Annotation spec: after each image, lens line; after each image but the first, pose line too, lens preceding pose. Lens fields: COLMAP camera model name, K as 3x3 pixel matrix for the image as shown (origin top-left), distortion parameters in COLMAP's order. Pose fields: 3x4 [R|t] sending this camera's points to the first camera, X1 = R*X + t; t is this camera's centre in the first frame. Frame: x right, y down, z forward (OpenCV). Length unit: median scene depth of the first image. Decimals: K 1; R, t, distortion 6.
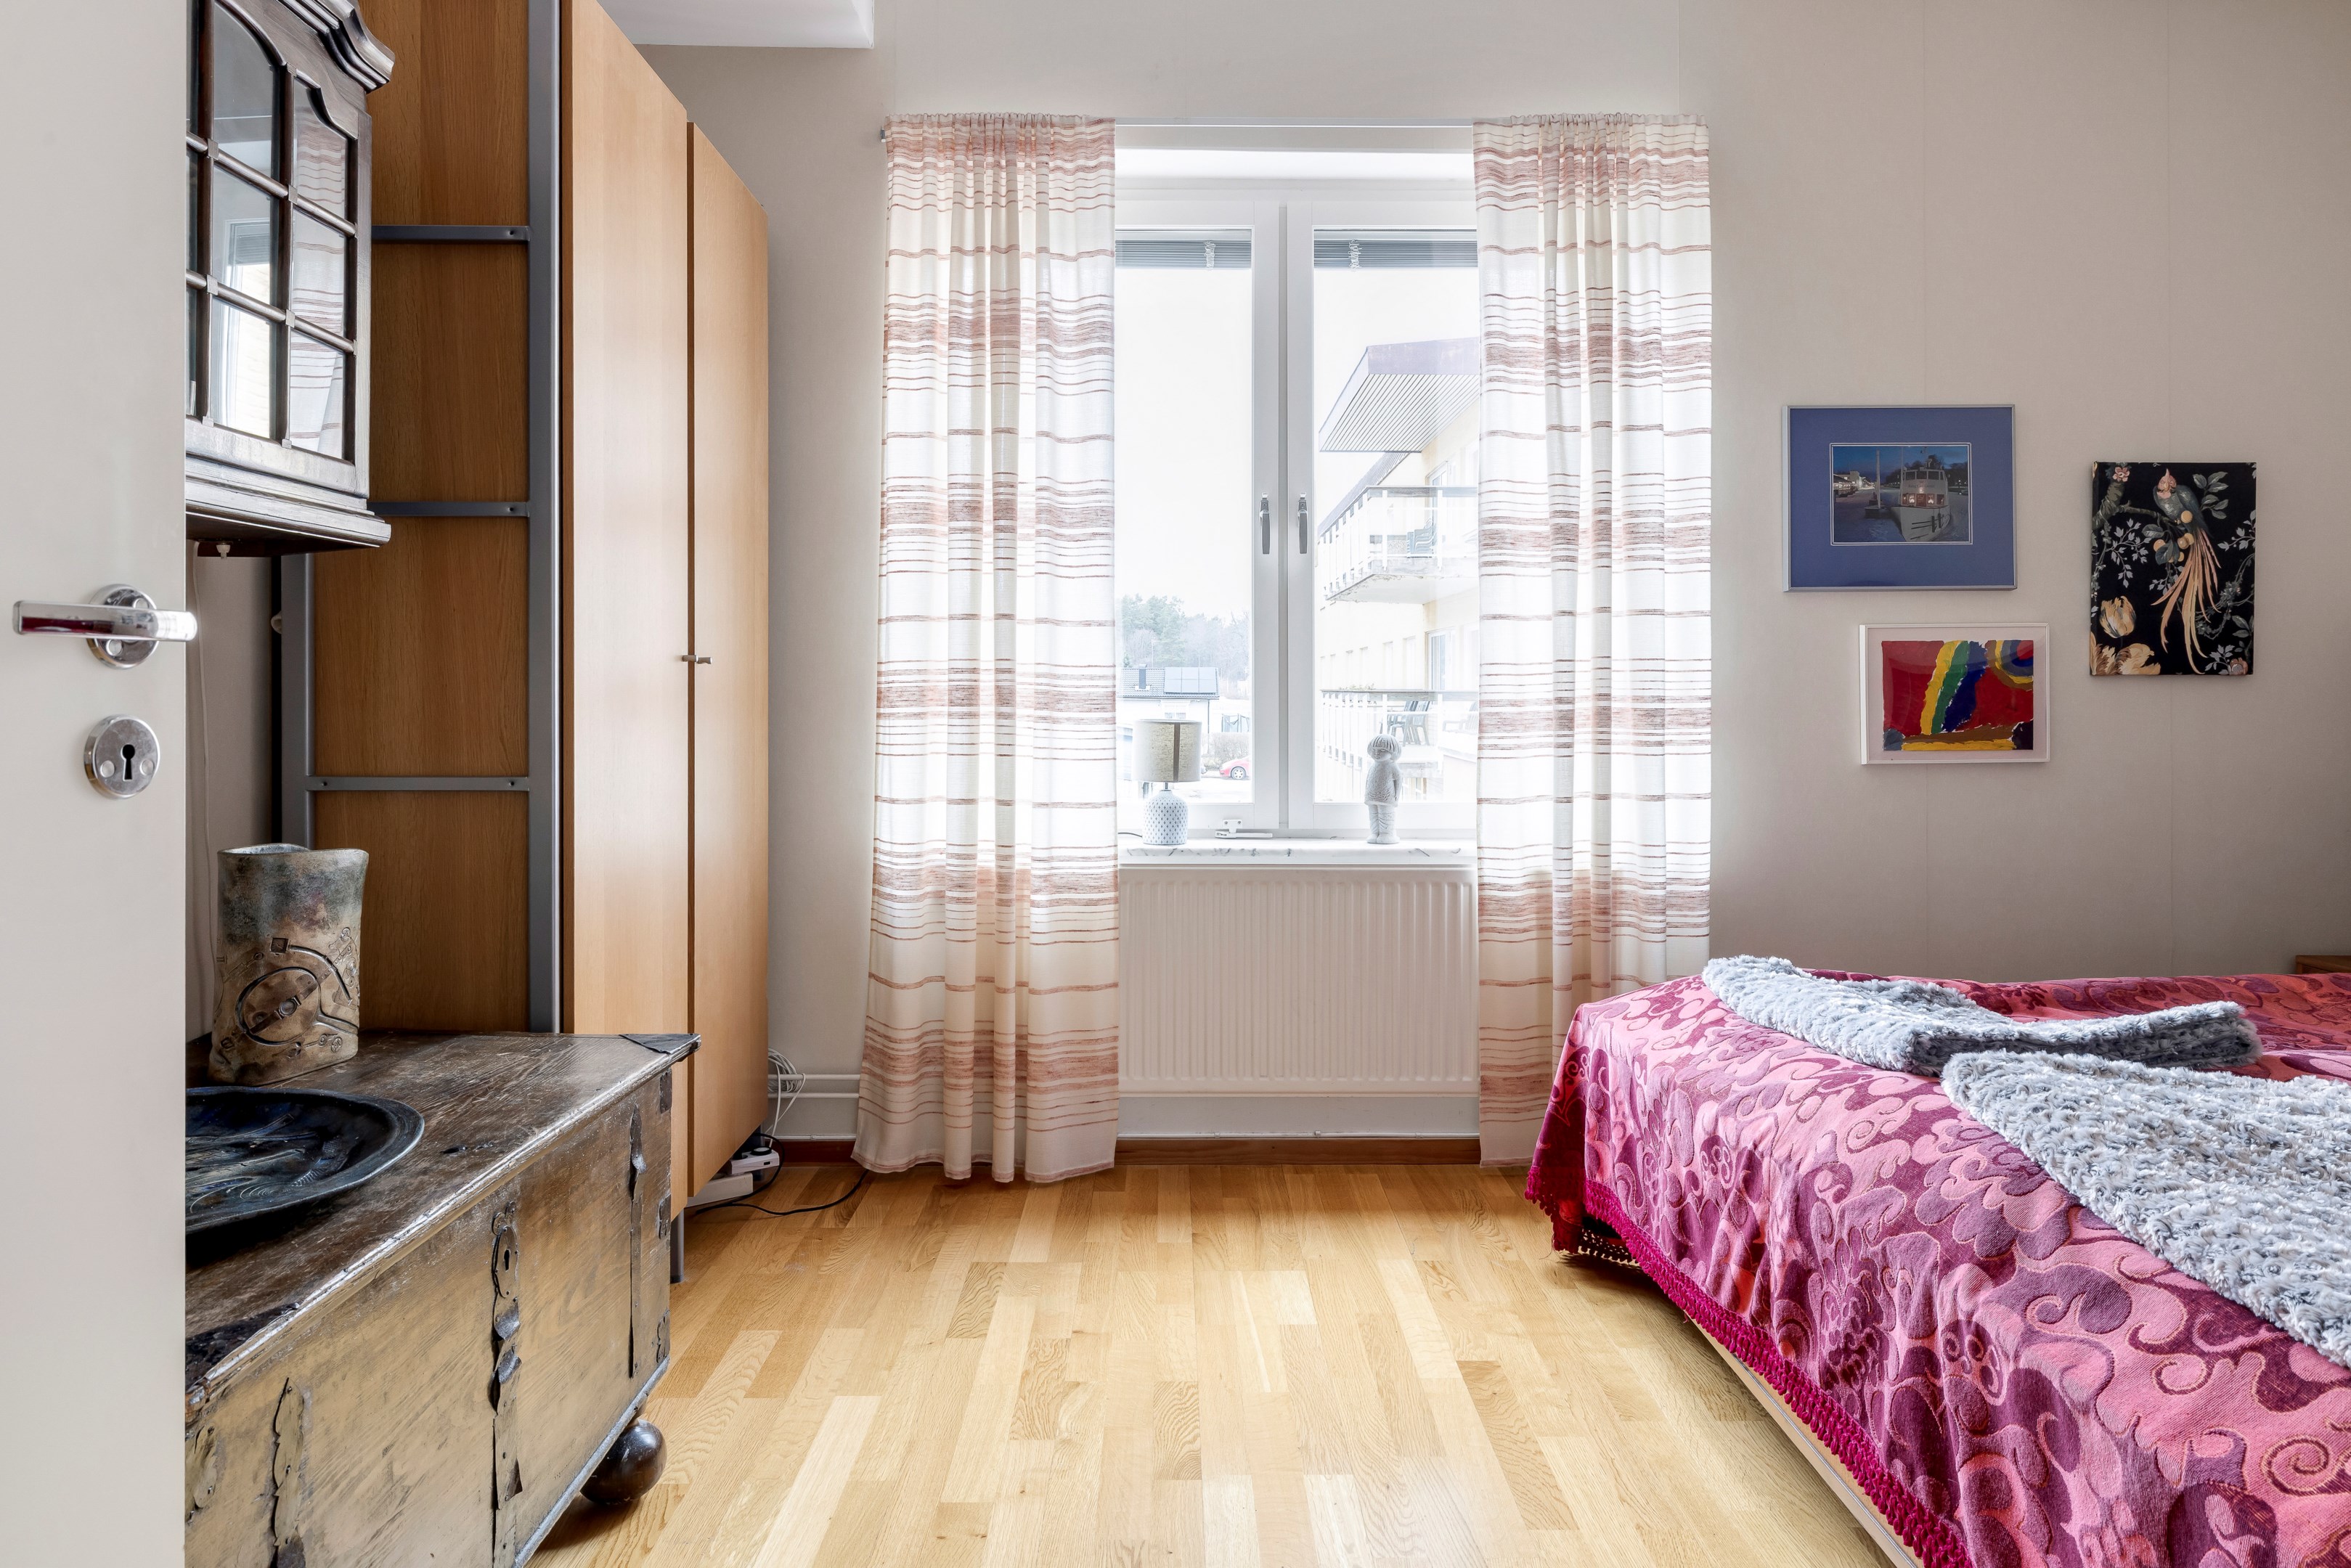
lens RADIAL K [[1433.9, 0, 1235.6], [0, 1433.9, 687.7], [0, 0, 1]] dist [-0.004298, -0.001047]
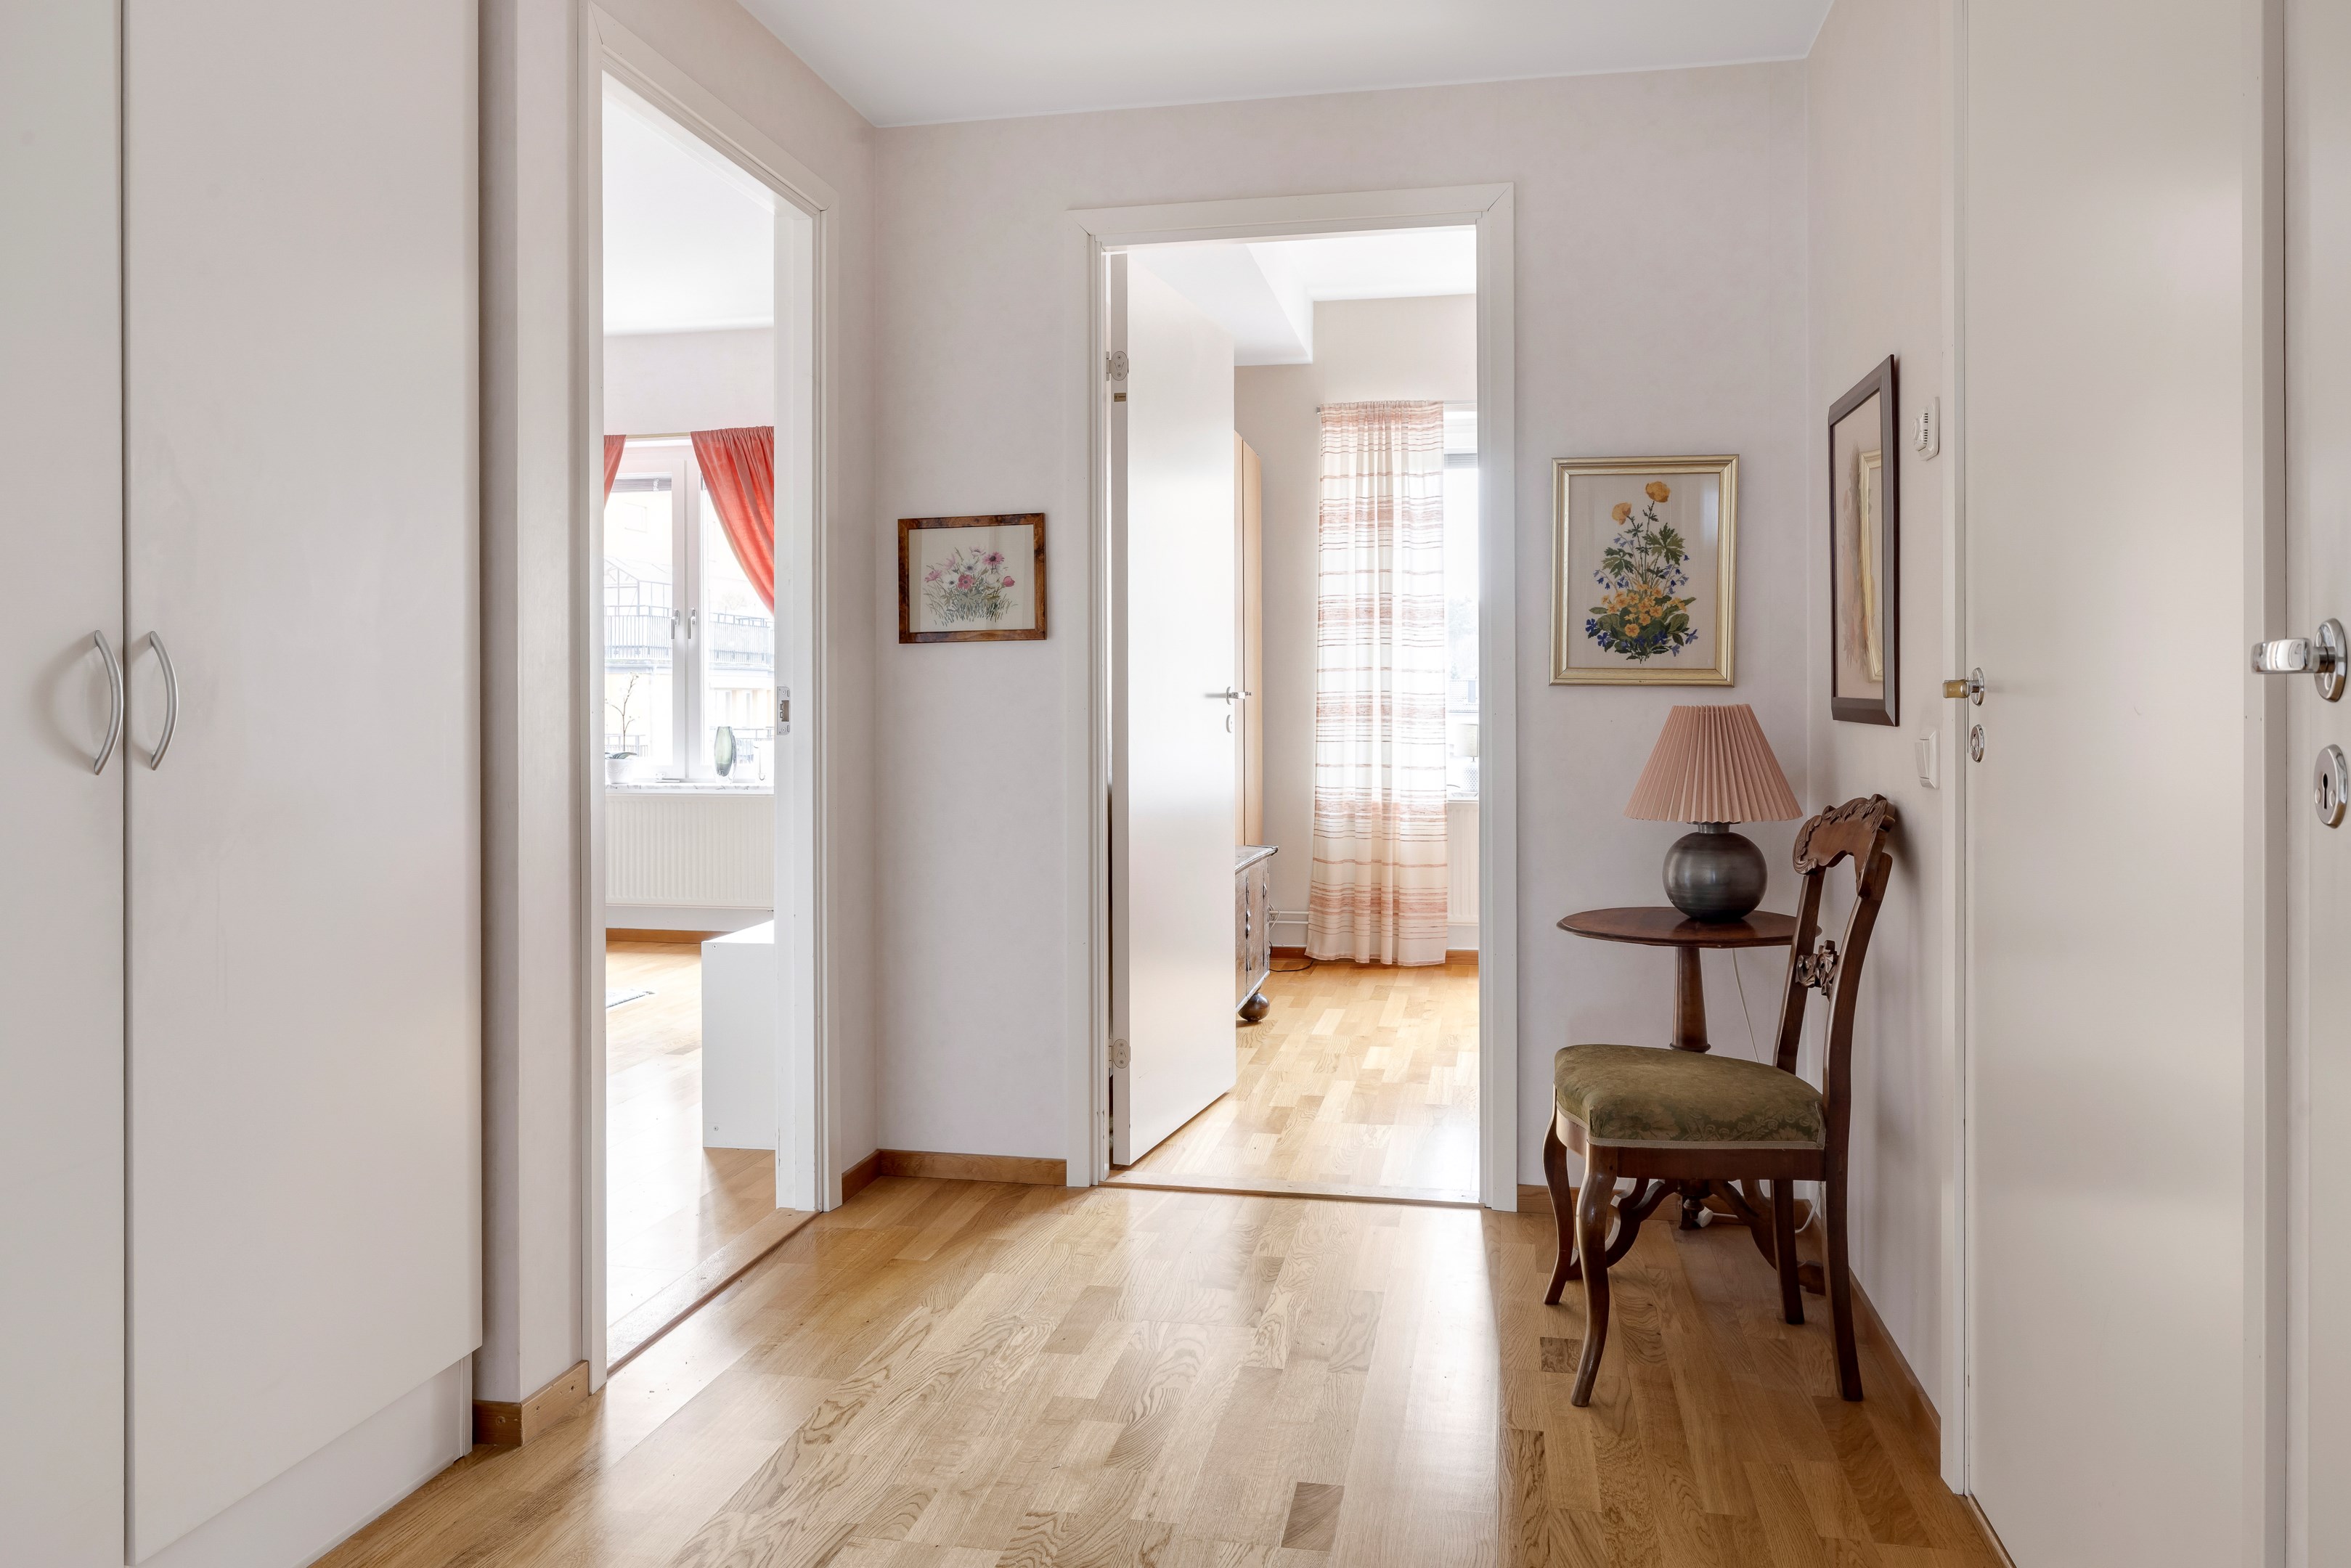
lens RADIAL K [[1433.9, 0, 1201.0], [0, 1433.9, 712.5], [0, 0, 1]] dist [-0.004298, -0.001047]
pose [[0.967051, -0.003748, -0.254554, 0.084145], [0.005469, 0.999967, 0.006052, -0.003999], [0.254523, -0.007245, 0.967040, -0.889647]]
